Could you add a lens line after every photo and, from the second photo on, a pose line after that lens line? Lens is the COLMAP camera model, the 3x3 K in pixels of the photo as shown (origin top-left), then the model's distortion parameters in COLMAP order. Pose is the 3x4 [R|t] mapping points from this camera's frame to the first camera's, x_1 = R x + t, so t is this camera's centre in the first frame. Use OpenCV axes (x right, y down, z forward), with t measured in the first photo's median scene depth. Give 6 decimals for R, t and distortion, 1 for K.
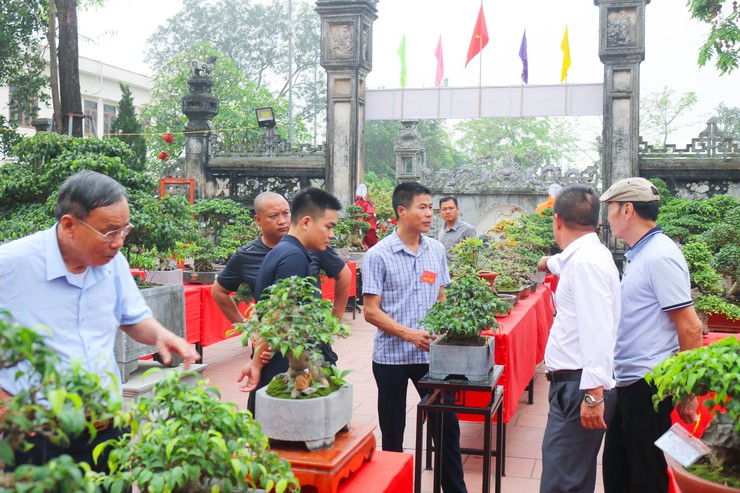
lens RADIAL K [[872.3, 0, 366.9], [0, 872.3, 243.8], [0, 0, 1]] dist [-0.076540, 0.000000]
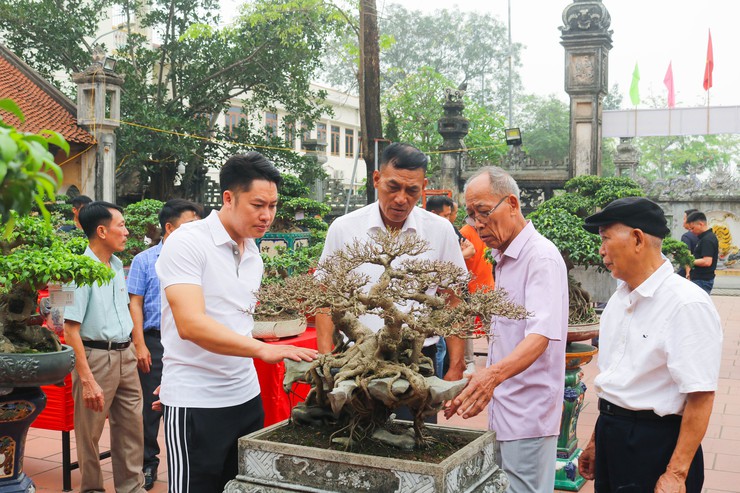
lens RADIAL K [[872.3, 0, 365.9], [0, 872.3, 246.3], [0, 0, 1]] dist [-0.076540, 0.000000]
pose [[0.985207, 0.001550, -0.171364, -0.109449], [-0.002083, 0.999994, -0.002932, 0.003798], [0.171358, 0.003245, 0.985204, -0.164821]]
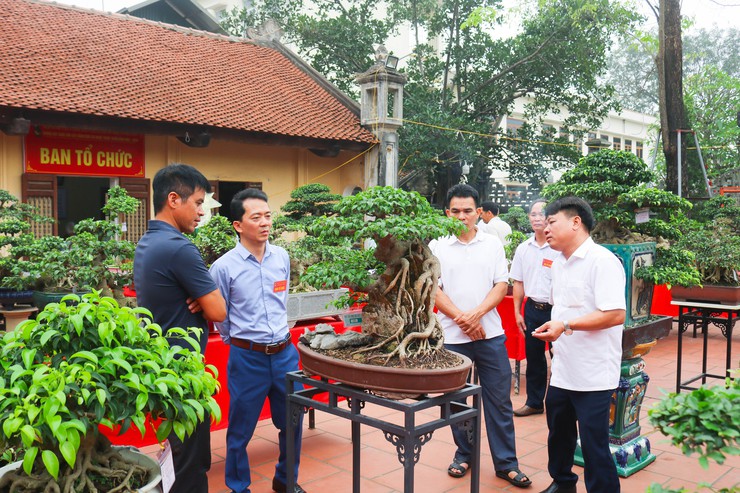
lens RADIAL K [[697.3, 0, 372.2], [0, 697.3, 229.2], [0, 0, 1]] dist [-0.059151, 0.000000]
pose [[0.867074, 0.000989, -0.498178, -0.184399], [-0.010267, 0.999821, -0.015885, -0.004678], [0.498073, 0.018889, 0.866929, 0.037751]]
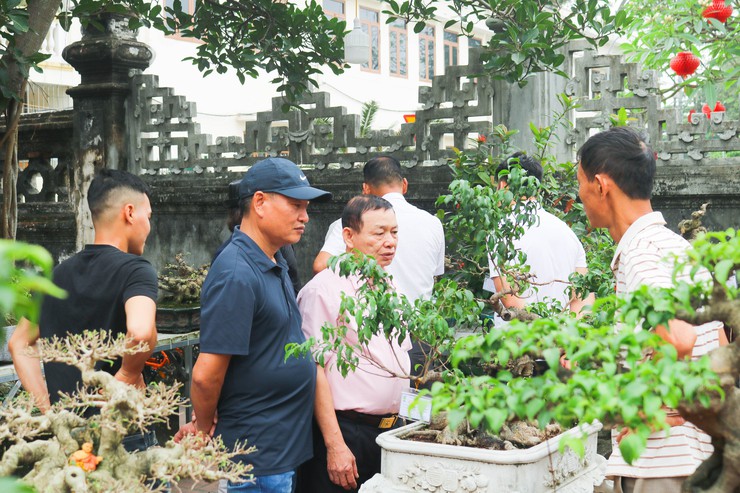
lens RADIAL K [[1233.7, 0, 370.3], [0, 1233.7, 246.3], [0, 0, 1]] dist [-0.049109, 0.000000]
pose [[0.968378, -0.018357, -0.248811, -0.345863], [0.019706, 0.999802, 0.002934, -0.029273], [0.248708, -0.007745, 0.968548, 0.605019]]
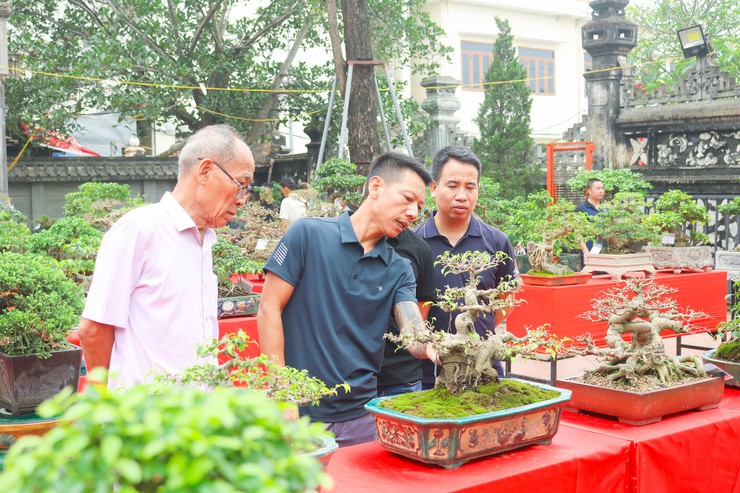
lens RADIAL K [[985.7, 0, 369.5], [0, 985.7, 248.6], [0, 0, 1]] dist [-0.055166, 0.000000]
pose [[0.805128, 0.002750, -0.593094, 0.123277], [0.011510, 0.999728, 0.020261, -0.006632], [0.592989, -0.023139, 0.804878, 0.251965]]
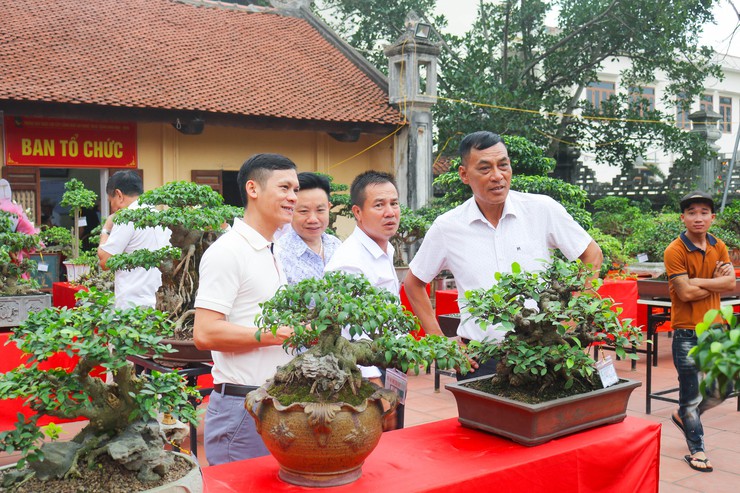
lens RADIAL K [[850.5, 0, 370.9], [0, 850.5, 242.2], [0, 0, 1]] dist [-0.035864, 0.000000]
pose [[0.791666, 0.008564, -0.610894, -0.100381], [-0.006383, 0.999963, 0.005746, -0.003020], [0.610921, -0.000650, 0.791692, 0.035765]]
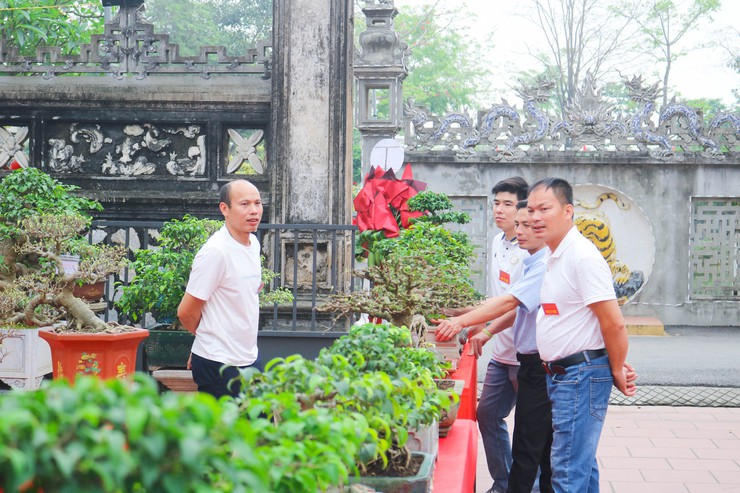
lens RADIAL K [[1461.2, 0, 370.4], [0, 1461.2, 247.2], [0, 0, 1]] dist [-0.000947, 0.000000]
pose [[0.984697, -0.010070, 0.173982, -0.119359], [0.010203, 0.999948, 0.000133, -0.015343], [-0.173974, 0.001645, 0.984749, 0.276329]]
